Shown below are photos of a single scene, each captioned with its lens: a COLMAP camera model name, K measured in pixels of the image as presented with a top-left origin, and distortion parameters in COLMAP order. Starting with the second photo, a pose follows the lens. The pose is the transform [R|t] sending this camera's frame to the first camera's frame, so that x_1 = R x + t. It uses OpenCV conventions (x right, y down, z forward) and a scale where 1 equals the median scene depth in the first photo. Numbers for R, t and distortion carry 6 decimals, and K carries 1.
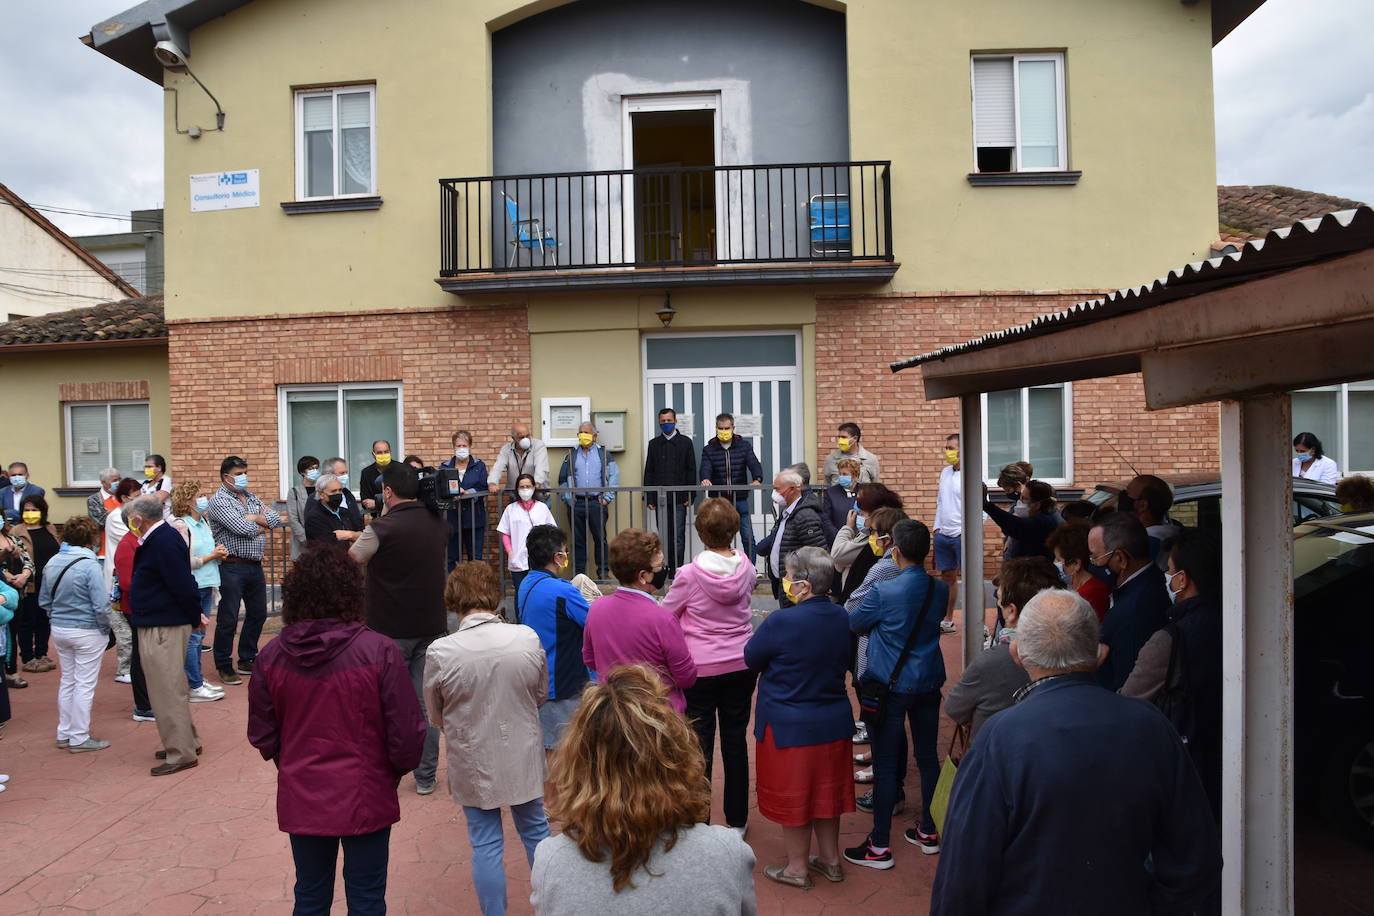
lens RADIAL K [[1082.8, 0, 684.5], [0, 1082.8, 462.9], [0, 0, 1]] dist [-0.174098, 0.135996]
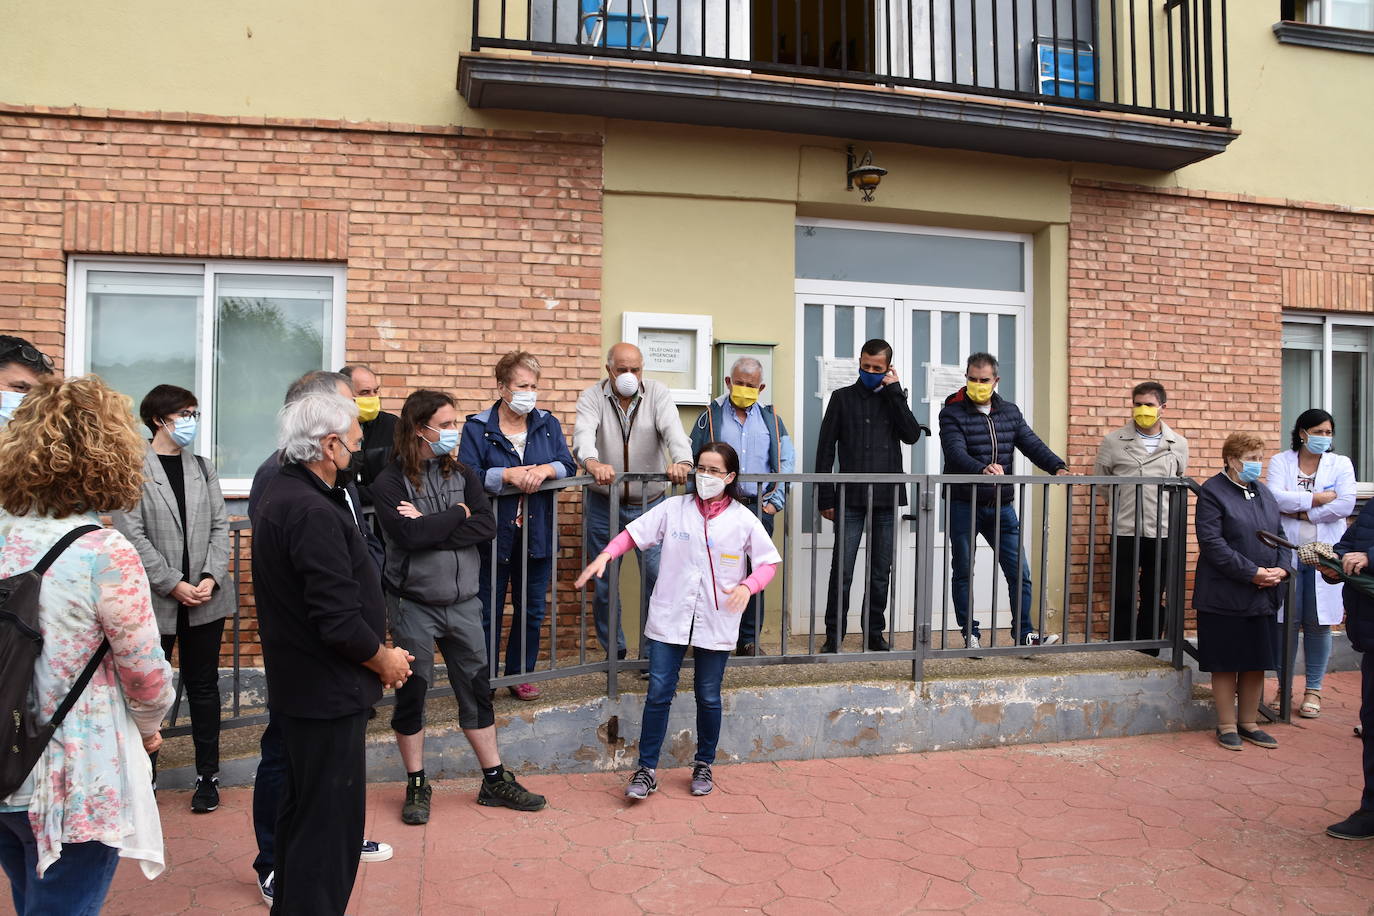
lens RADIAL K [[1082.8, 0, 684.5], [0, 1082.8, 462.9], [0, 0, 1]] dist [-0.174098, 0.135996]
pose [[0.952772, 0.029867, 0.302216, -0.260448], [-0.019852, 0.999149, -0.036157, 0.033398], [-0.303038, 0.028450, 0.952554, 0.475915]]
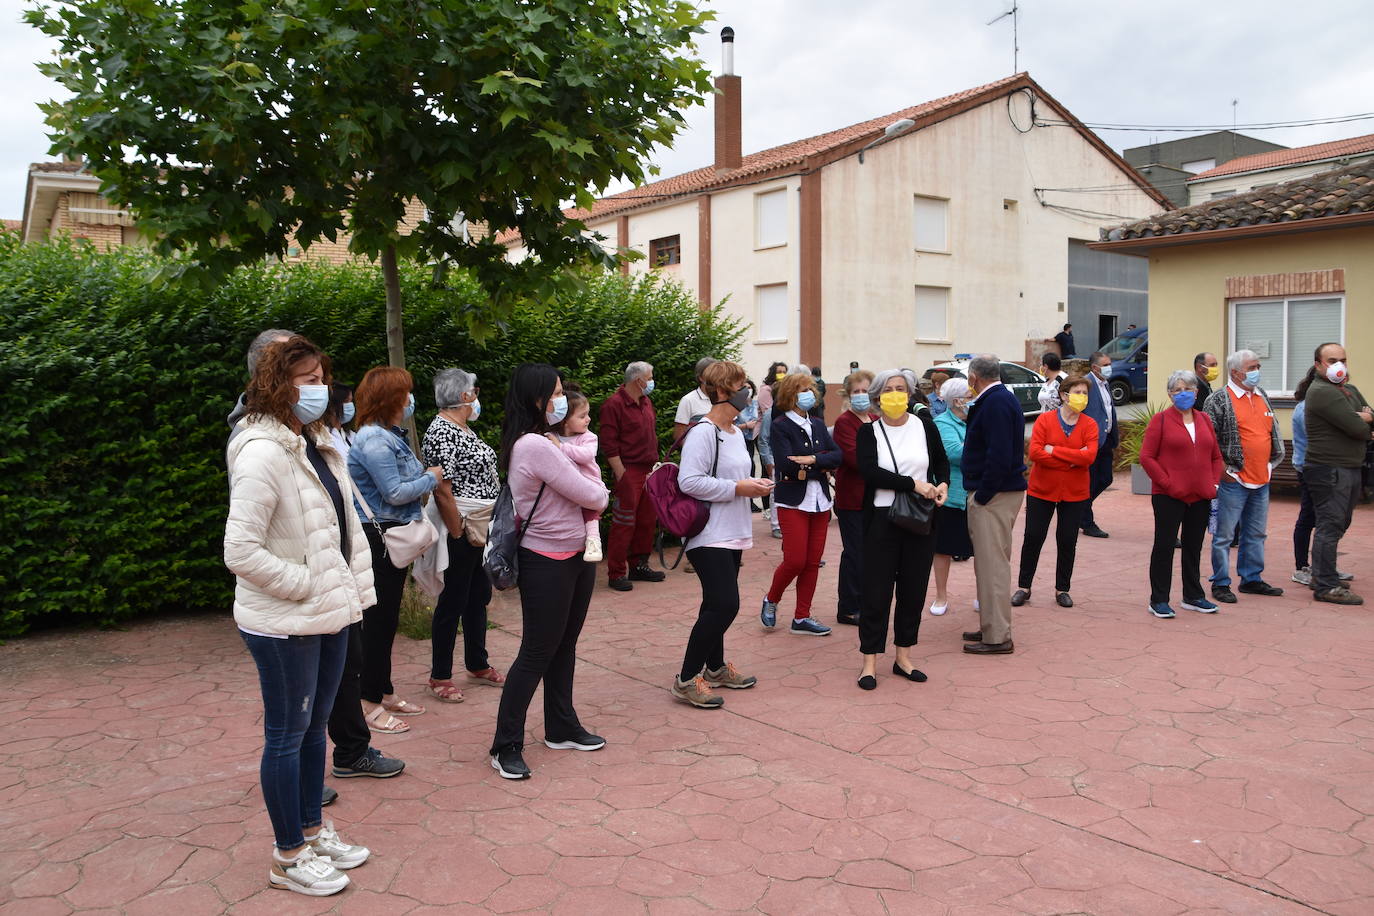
lens RADIAL K [[1082.8, 0, 684.5], [0, 1082.8, 462.9], [0, 0, 1]] dist [-0.174098, 0.135996]
pose [[0.664550, 0.069490, -0.744005, -0.328552], [-0.033603, 0.997438, 0.063147, 0.052483], [0.746488, -0.016964, 0.665183, 0.096400]]
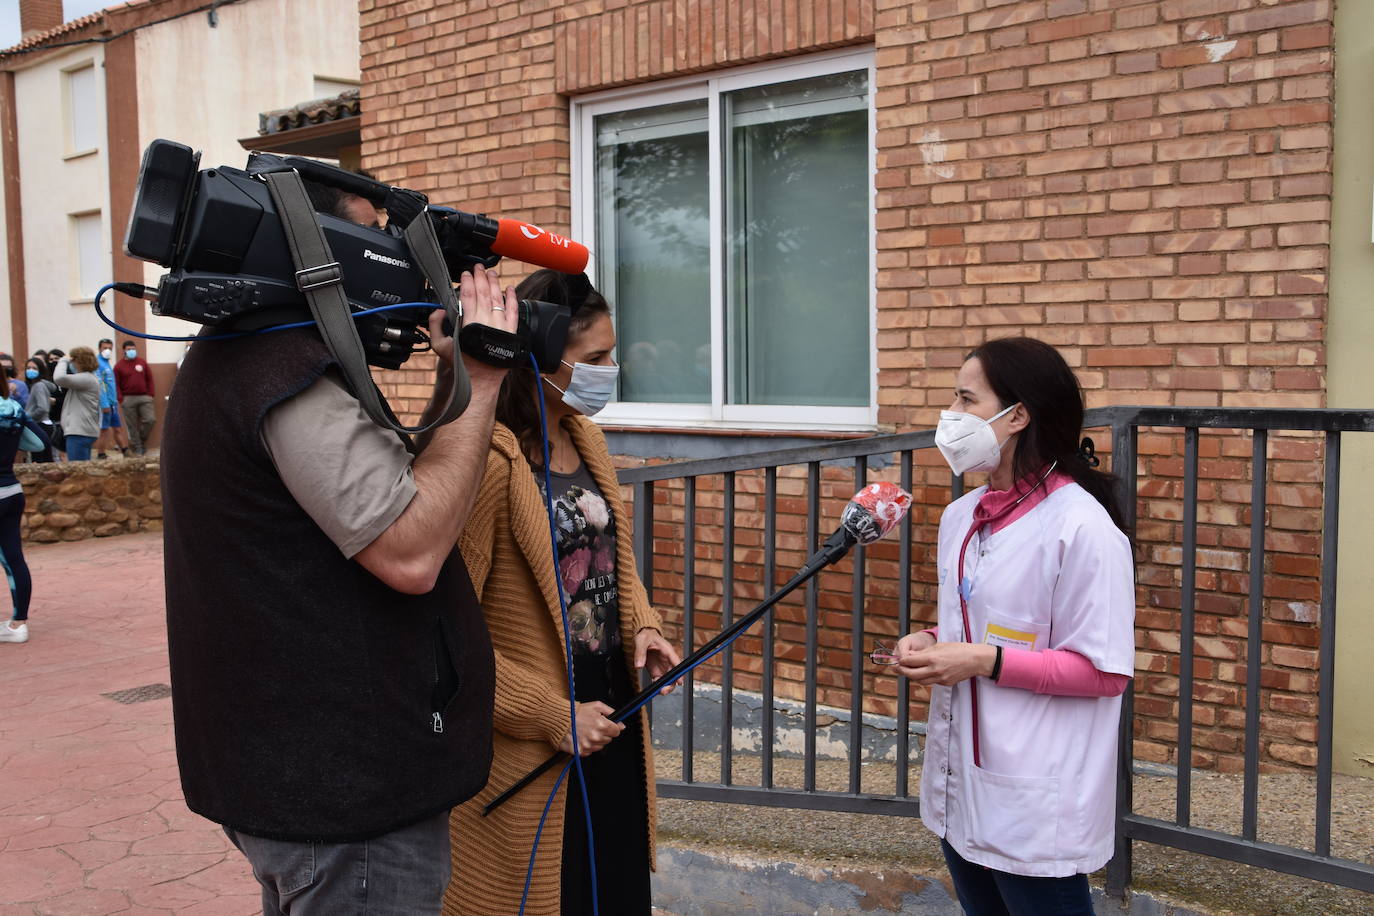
lens RADIAL K [[1448.6, 0, 687.0], [0, 1448.6, 458.0], [0, 0, 1]] dist [-0.101644, 0.252302]
pose [[0.803325, 0.053337, -0.593147, -0.061269], [-0.023242, 0.998030, 0.058268, 0.017862], [0.595087, -0.033022, 0.802983, 0.642205]]
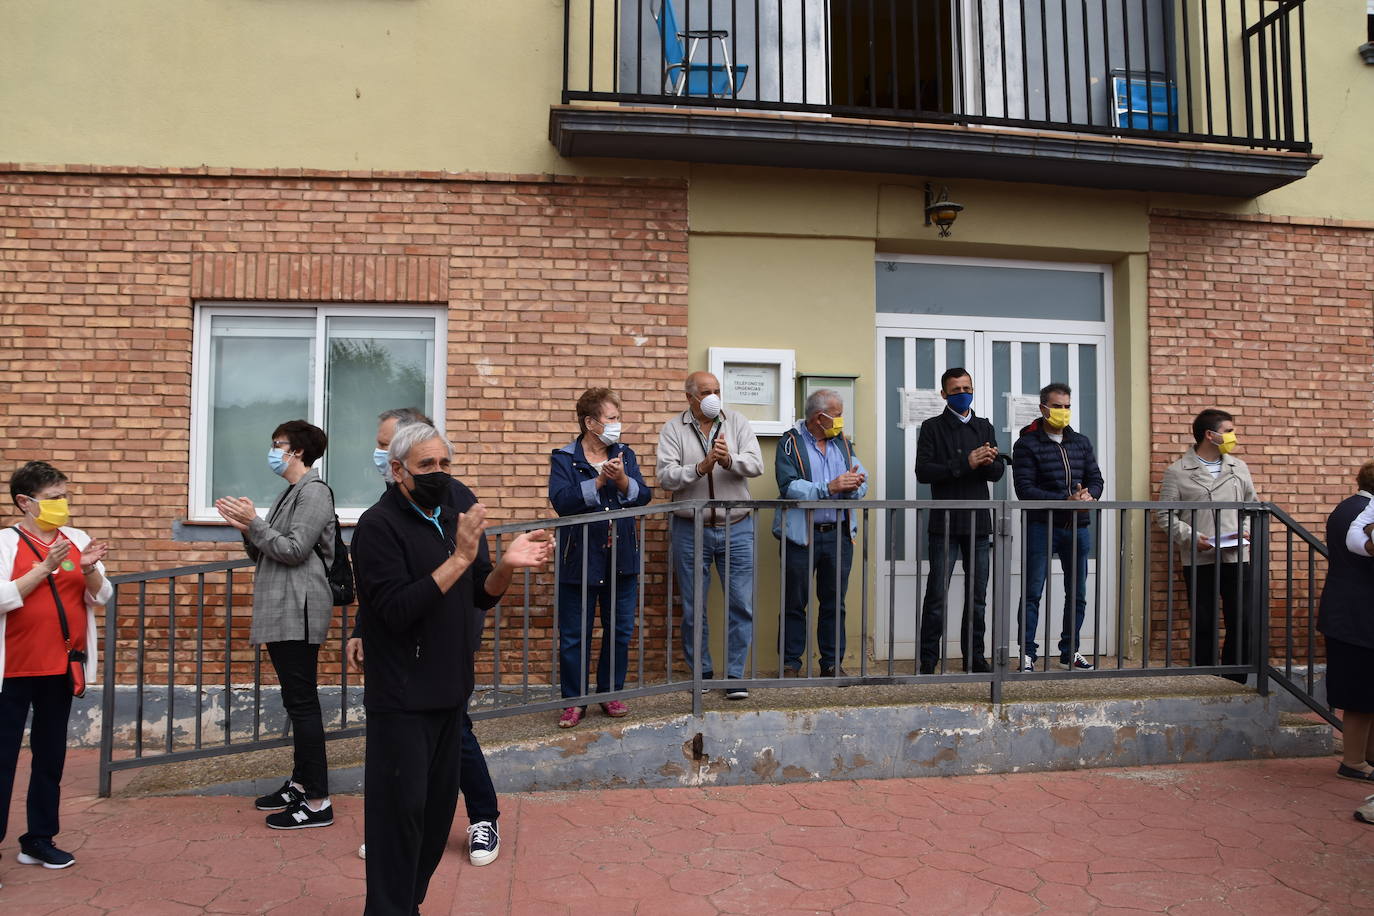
lens RADIAL K [[1082.8, 0, 684.5], [0, 1082.8, 462.9], [0, 0, 1]] dist [-0.174098, 0.135996]
pose [[0.977277, 0.033238, 0.209344, -0.257556], [-0.018922, 0.997366, -0.070020, 0.038779], [-0.211120, 0.064468, 0.975332, 0.453915]]
